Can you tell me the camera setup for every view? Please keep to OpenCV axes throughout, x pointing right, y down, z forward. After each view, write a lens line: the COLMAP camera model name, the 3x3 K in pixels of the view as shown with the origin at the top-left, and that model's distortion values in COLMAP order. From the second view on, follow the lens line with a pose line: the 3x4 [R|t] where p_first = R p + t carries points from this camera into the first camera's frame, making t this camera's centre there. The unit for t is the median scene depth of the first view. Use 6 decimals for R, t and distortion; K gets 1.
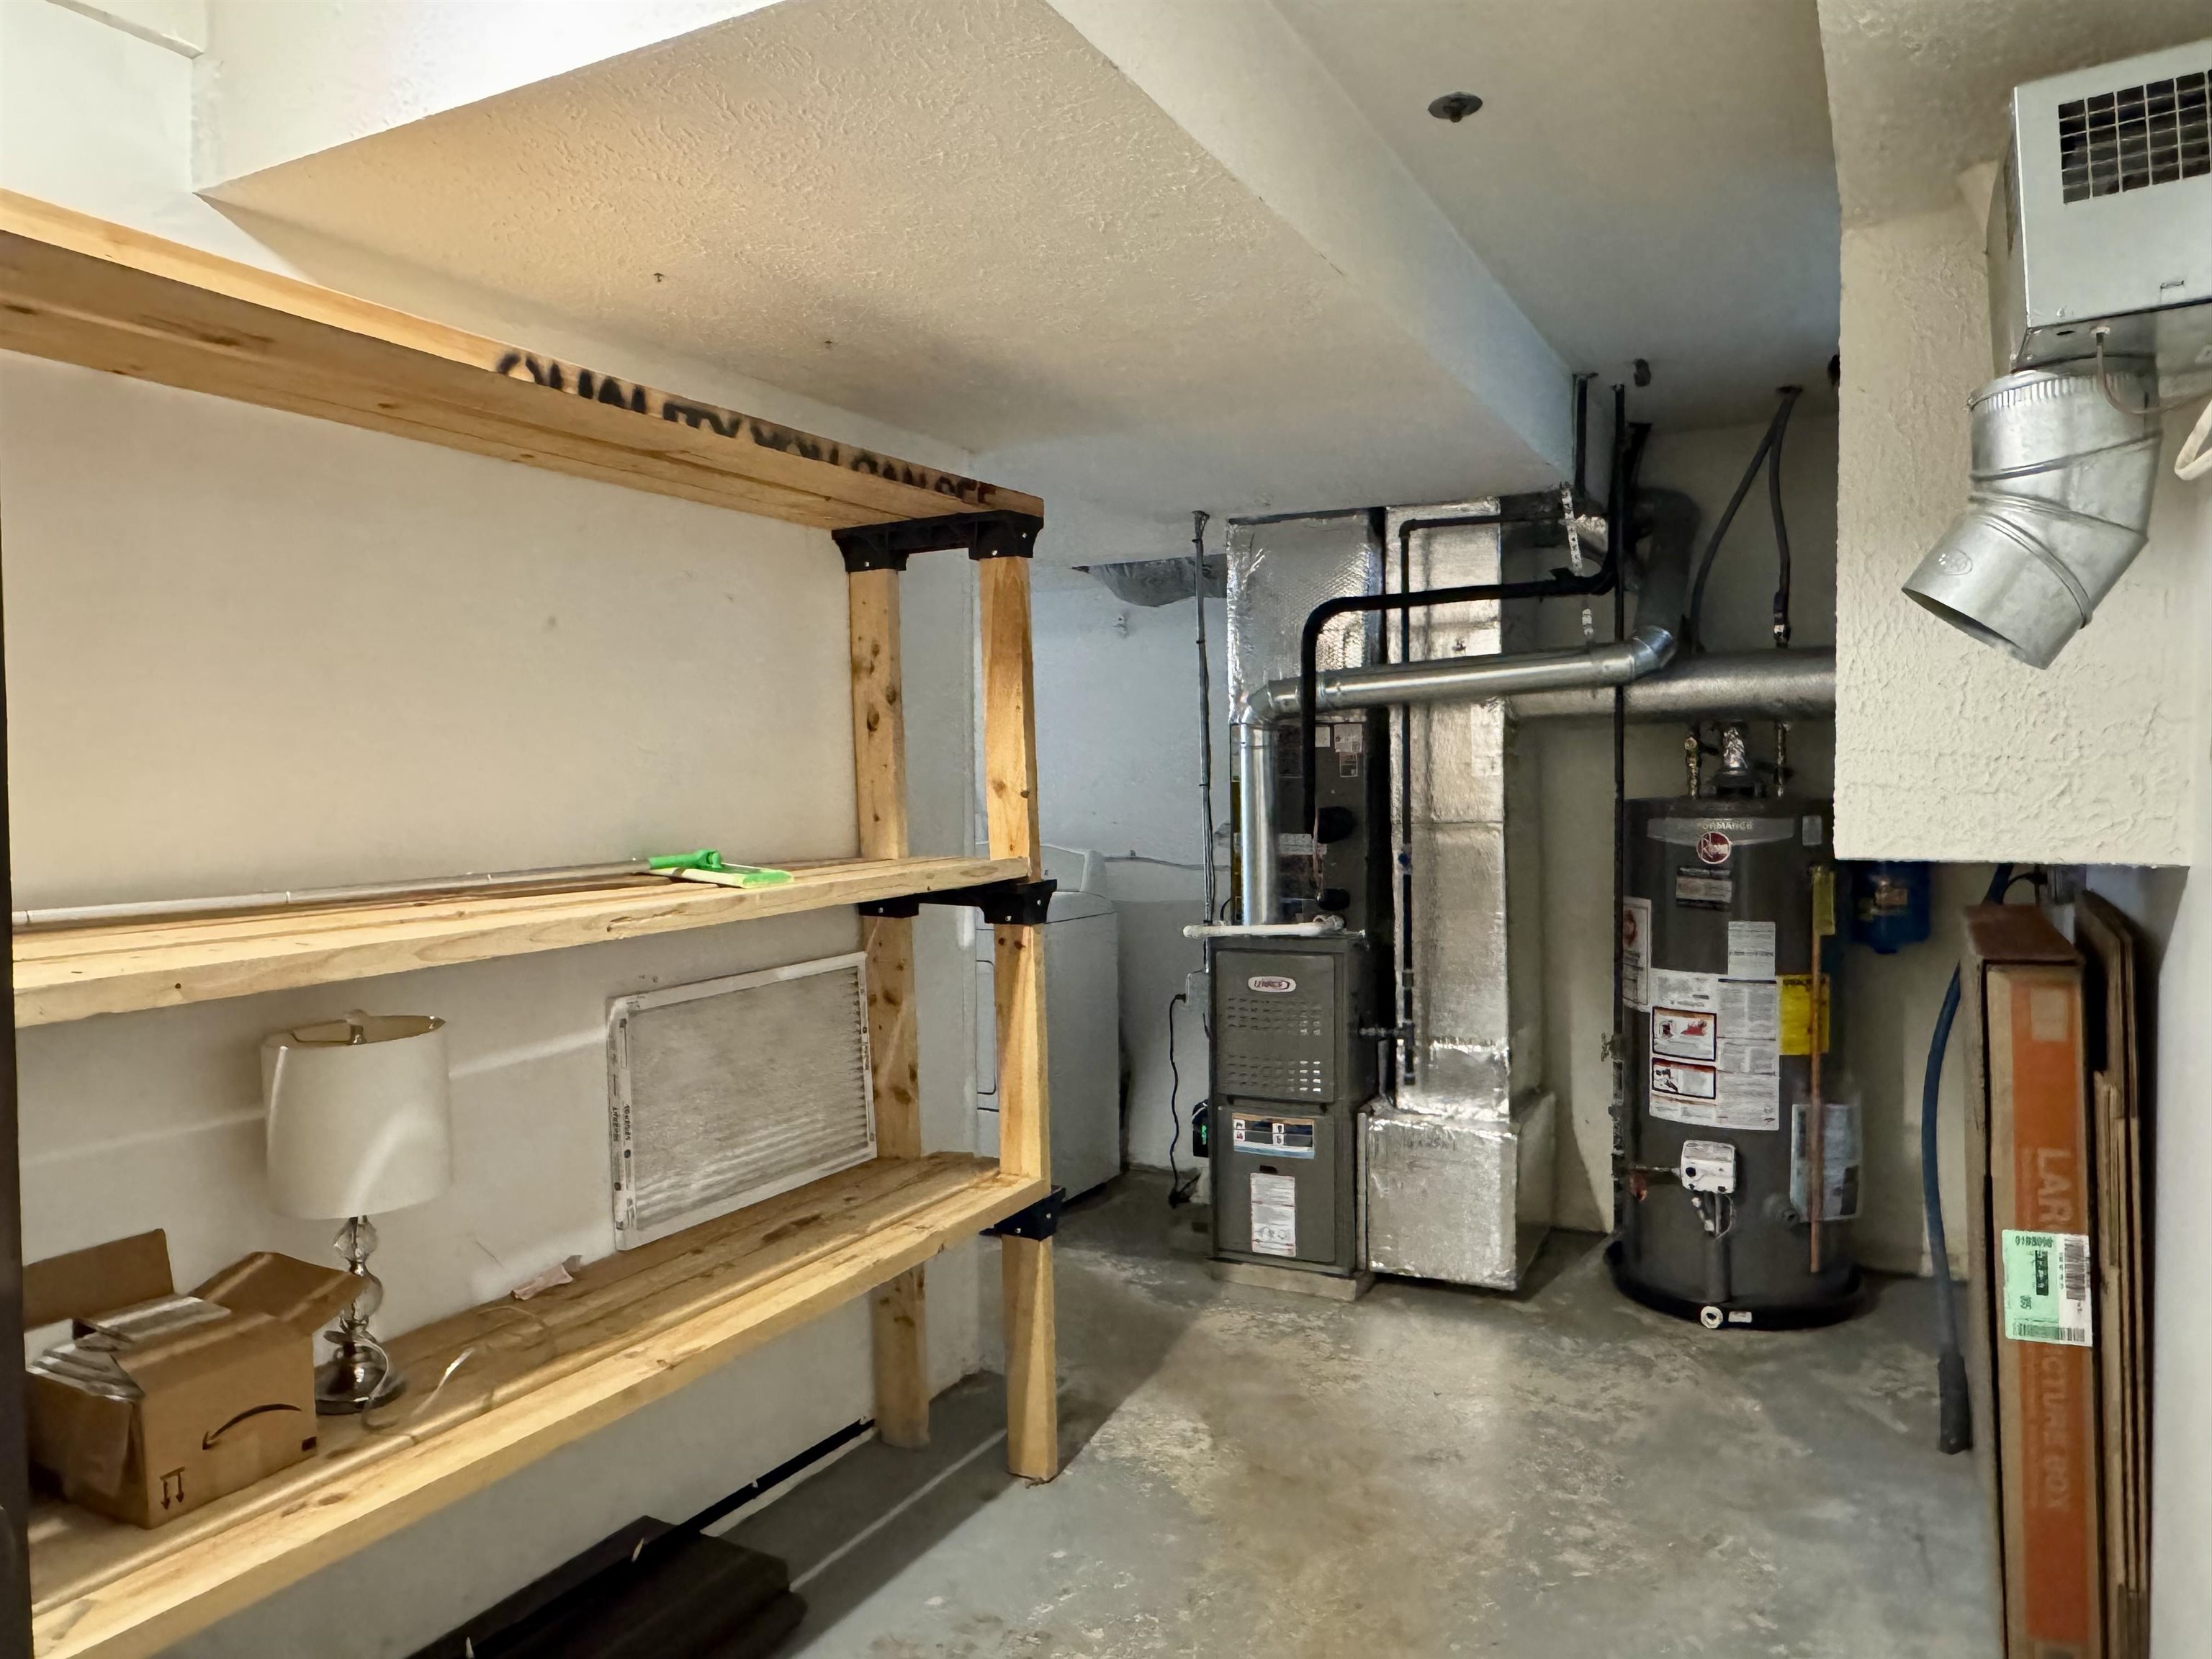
lens RADIAL K [[1486.4, 0, 1096.9], [0, 1486.4, 826.8], [0, 0, 1]] dist [-0.006638, 0.000091]
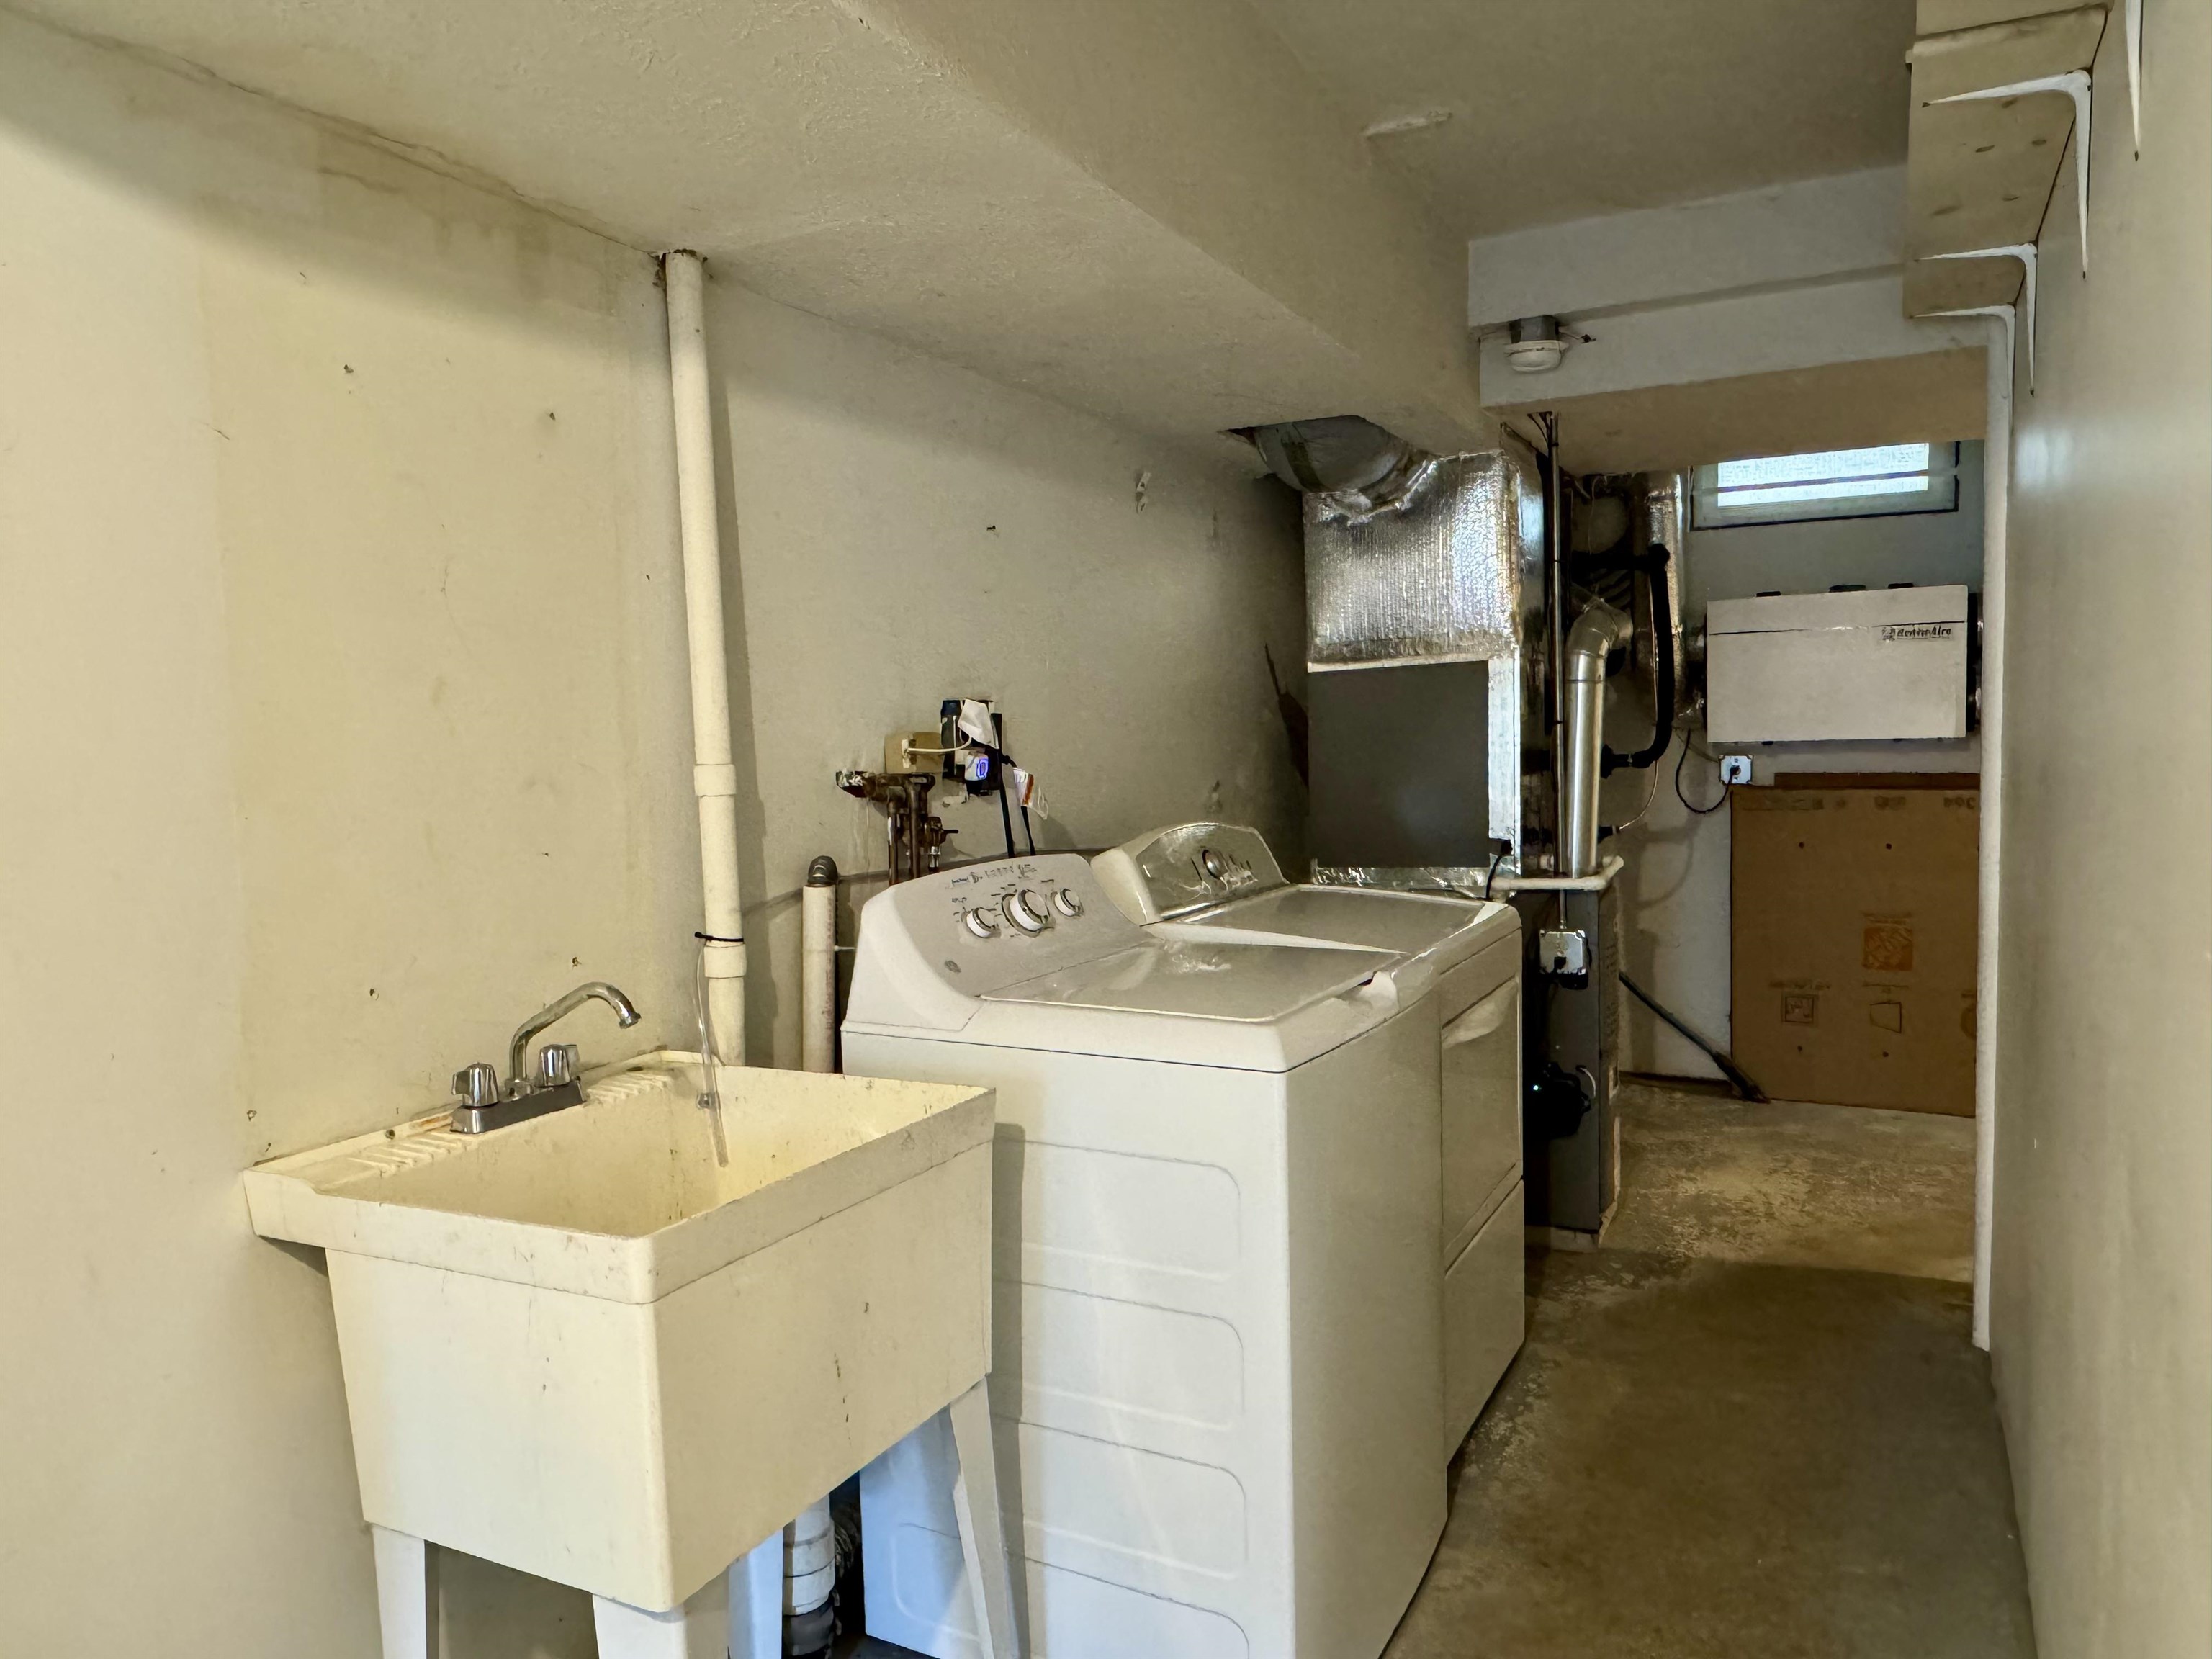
lens RADIAL K [[1486.4, 0, 1104.1], [0, 1486.4, 826.5], [0, 0, 1]] dist [-0.006638, 0.000091]
pose [[-0.005312, -0.061744, 0.998078, -0.882022], [0.053618, 0.996639, 0.061940, -0.037352], [-0.998547, 0.053844, -0.001984, 1.372907]]
